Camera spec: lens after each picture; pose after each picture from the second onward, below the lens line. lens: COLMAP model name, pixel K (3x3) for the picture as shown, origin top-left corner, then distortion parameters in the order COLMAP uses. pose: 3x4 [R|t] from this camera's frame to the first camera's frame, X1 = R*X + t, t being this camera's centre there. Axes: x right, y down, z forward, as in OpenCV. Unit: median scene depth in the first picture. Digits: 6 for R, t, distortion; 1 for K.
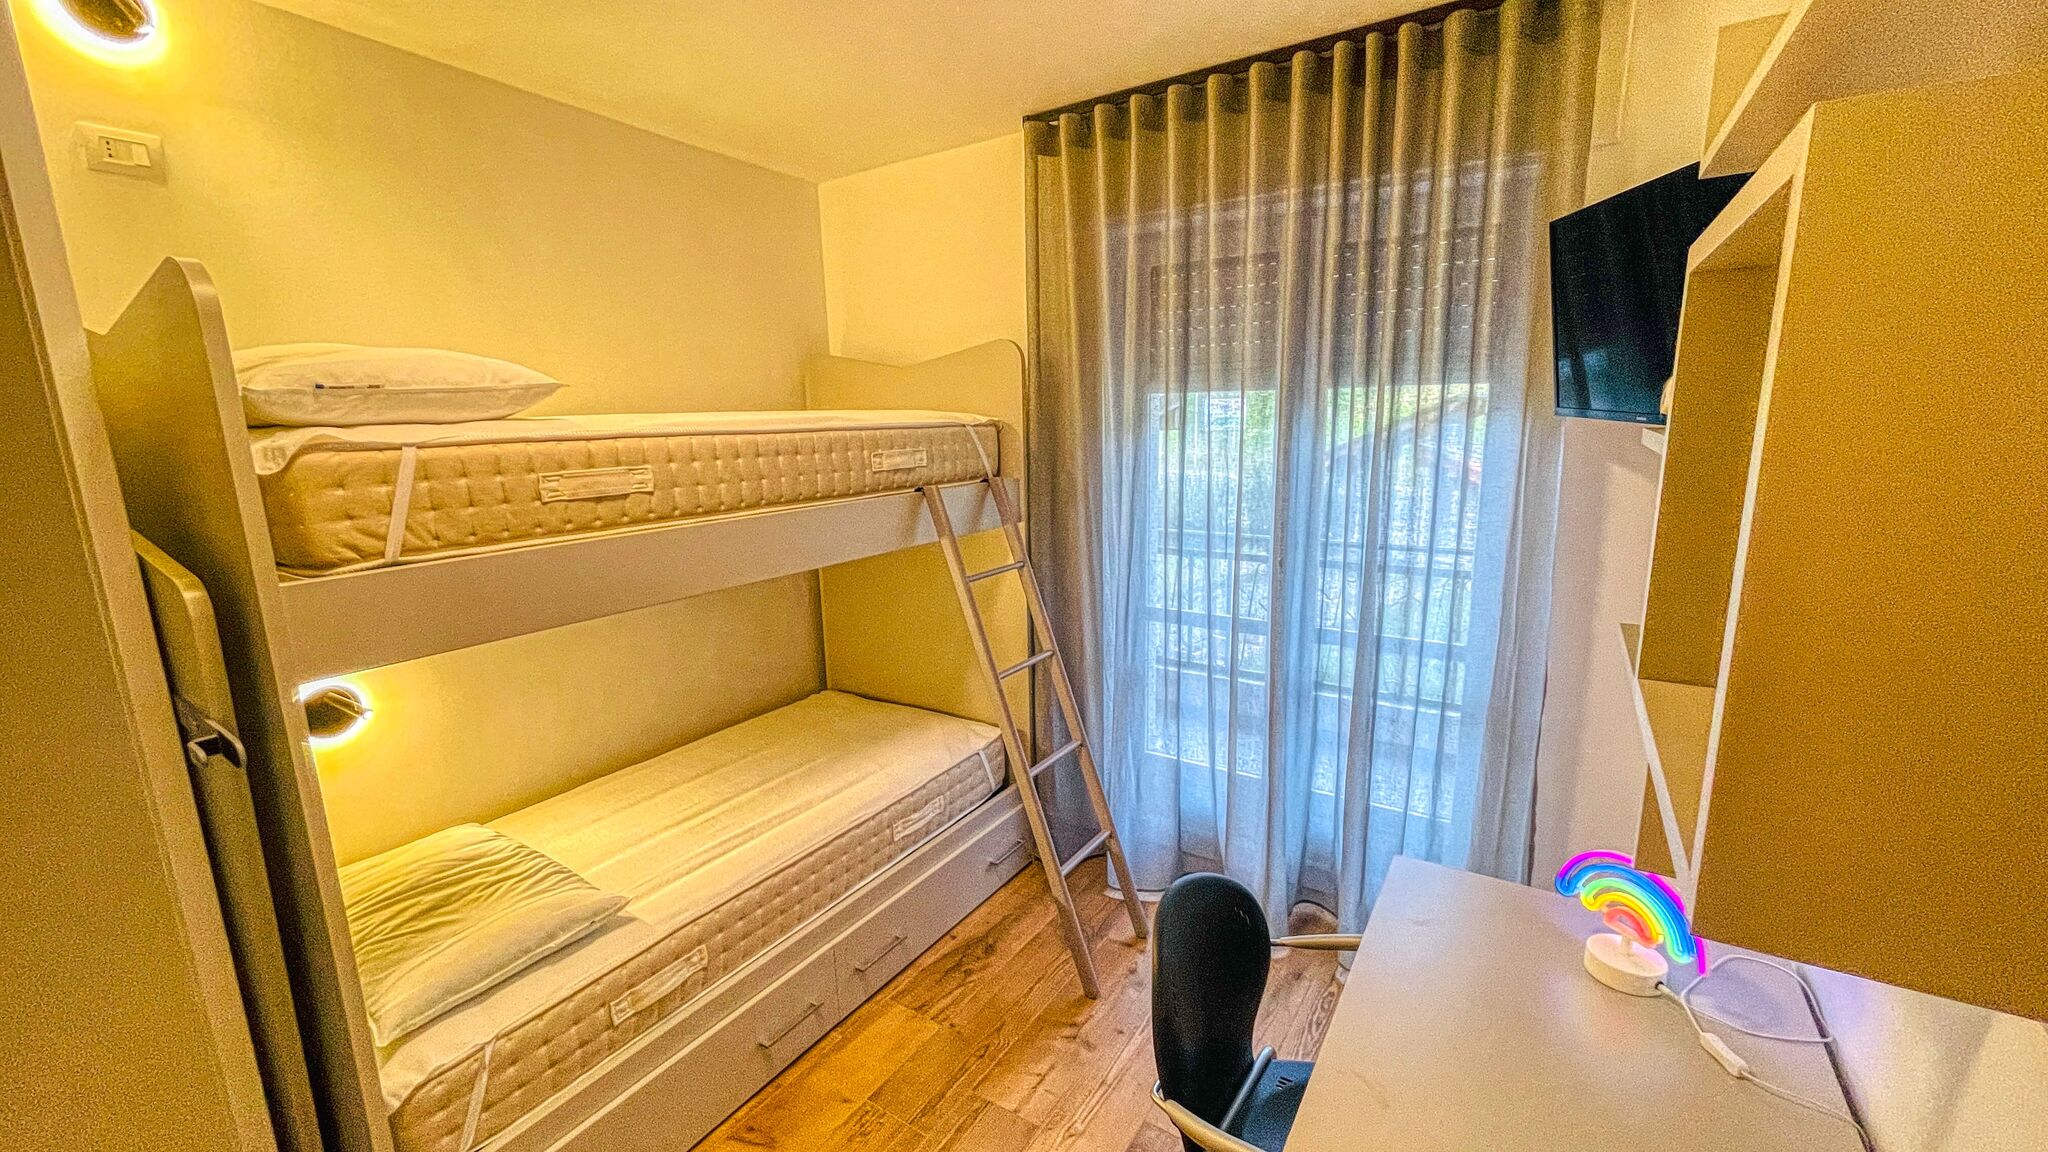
lens RADIAL K [[822.4, 0, 1021.3], [0, 822.4, 575.0], [0, 0, 1]] dist [0.001475, 0.000101]
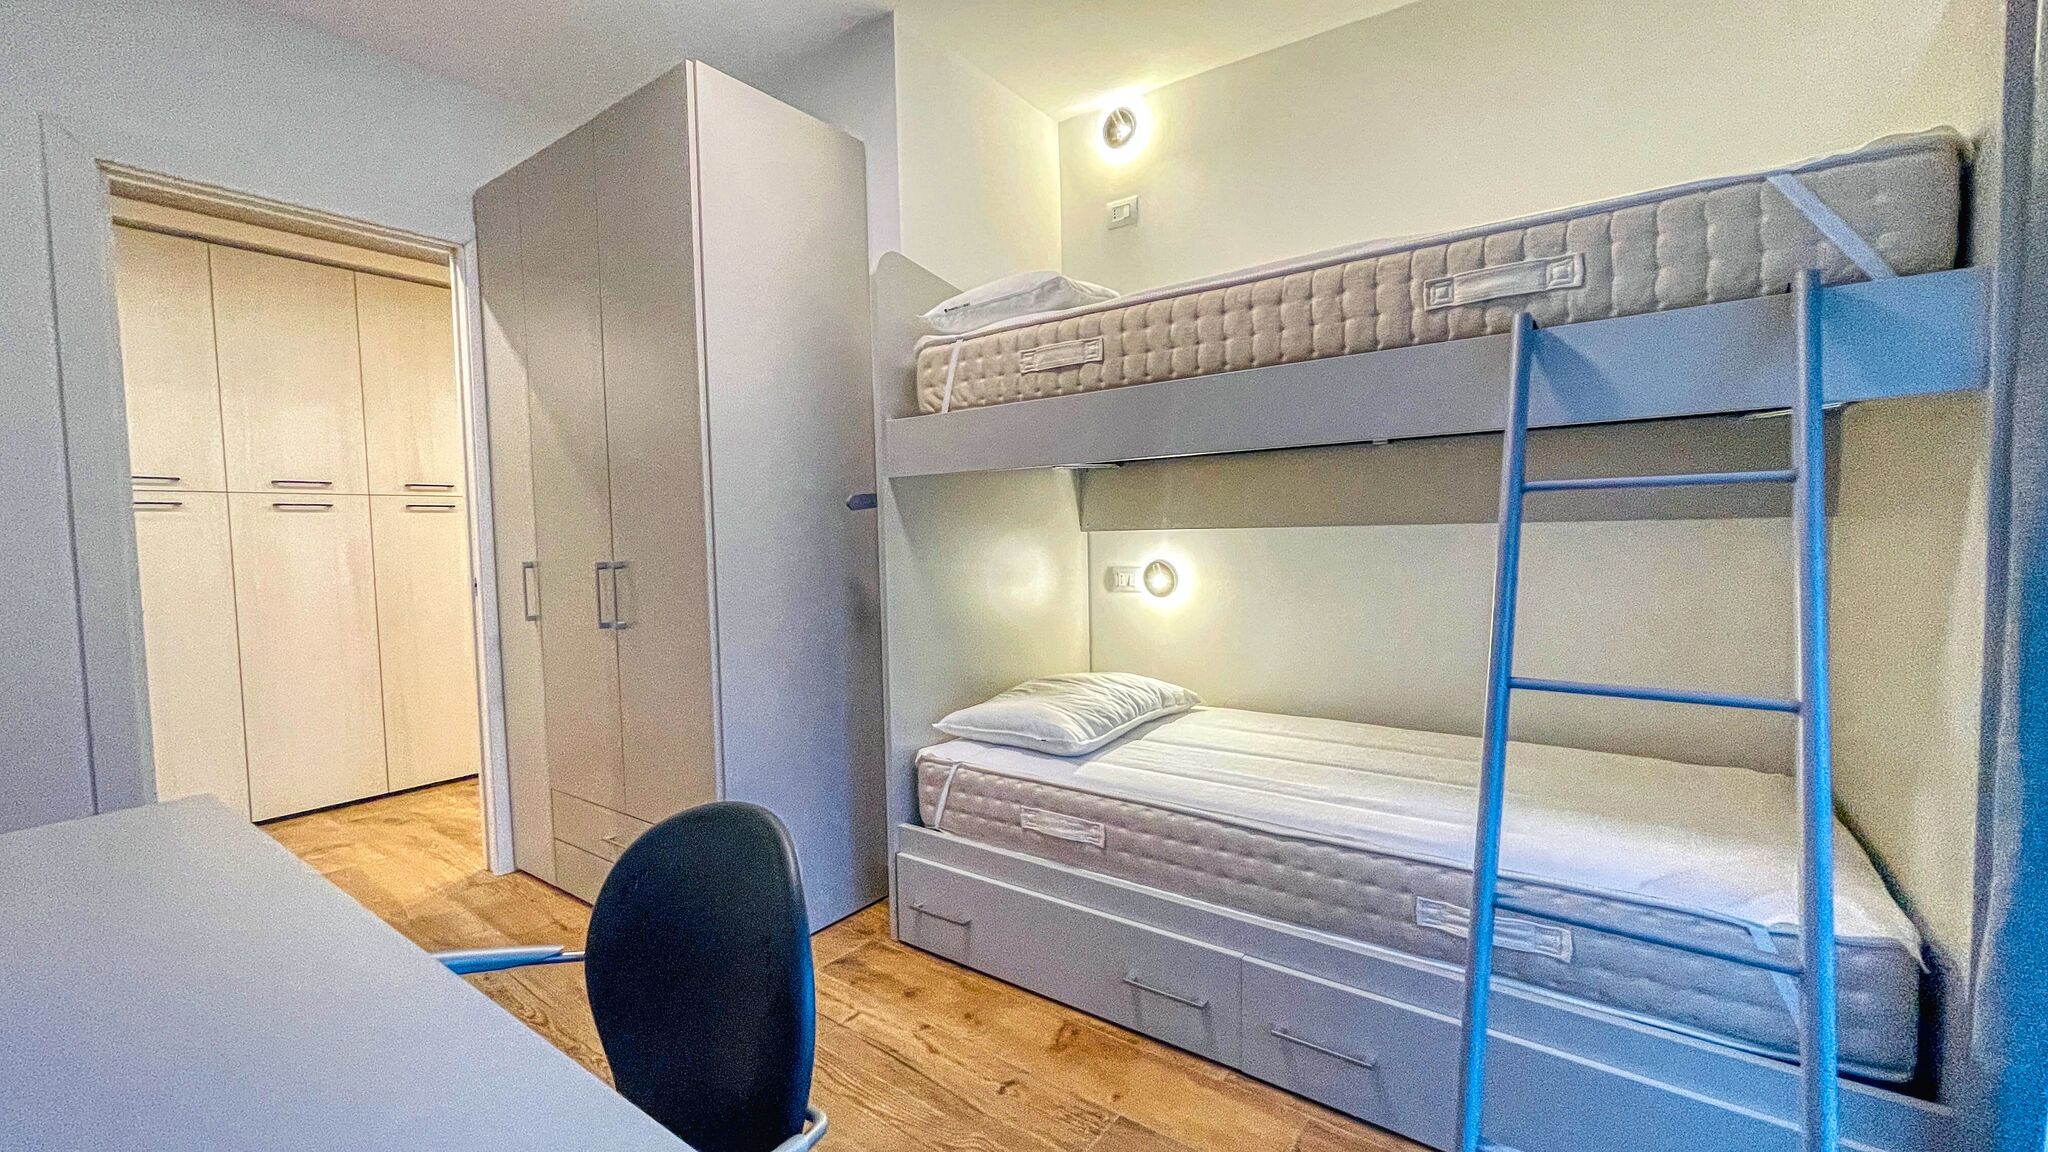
lens RADIAL K [[822.4, 0, 1025.7], [0, 822.4, 572.5], [0, 0, 1]] dist [0.001475, 0.000101]
pose [[-0.054408, 0.078327, -0.995442, 0.647750], [-0.168581, 0.981887, 0.086475, 0.093756], [0.984185, 0.172518, -0.040218, 1.006164]]
